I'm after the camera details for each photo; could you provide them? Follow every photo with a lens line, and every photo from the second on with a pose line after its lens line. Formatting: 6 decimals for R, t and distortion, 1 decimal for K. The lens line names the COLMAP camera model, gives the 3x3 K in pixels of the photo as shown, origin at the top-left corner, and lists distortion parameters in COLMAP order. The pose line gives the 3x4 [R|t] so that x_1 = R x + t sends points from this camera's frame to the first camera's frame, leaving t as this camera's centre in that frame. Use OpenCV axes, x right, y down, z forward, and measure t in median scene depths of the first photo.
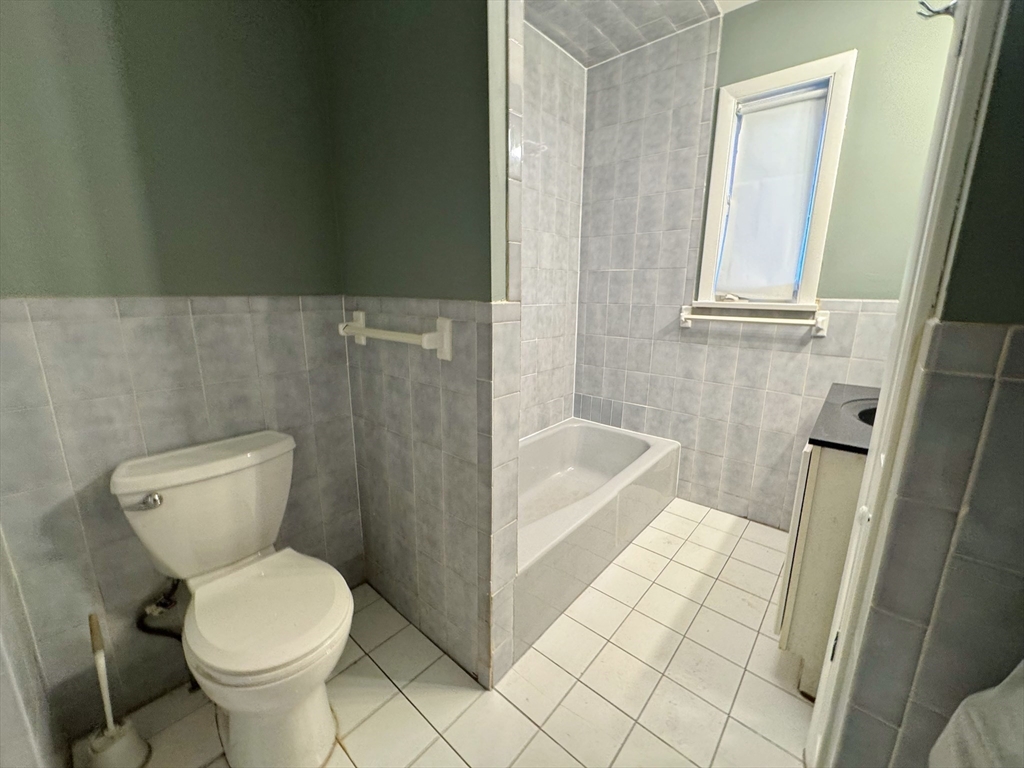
lens RADIAL K [[407.7, 0, 512.0], [0, 407.7, 381.9], [0, 0, 1]] dist [-0.007141, 0.000127]
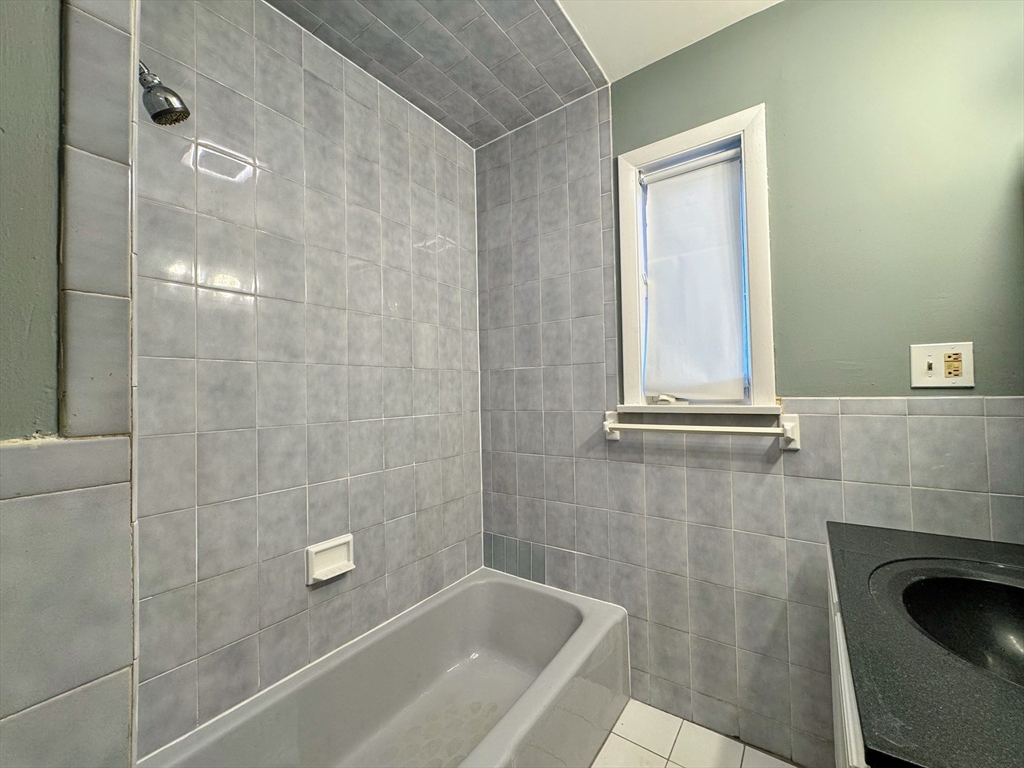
lens RADIAL K [[407.7, 0, 512.0], [0, 407.7, 381.9], [0, 0, 1]] dist [-0.007141, 0.000127]
pose [[0.995334, -0.026038, 0.092915, 0.178555], [0.048213, 0.968292, -0.245126, -0.064109], [-0.083586, 0.248462, 0.965028, 0.278137]]
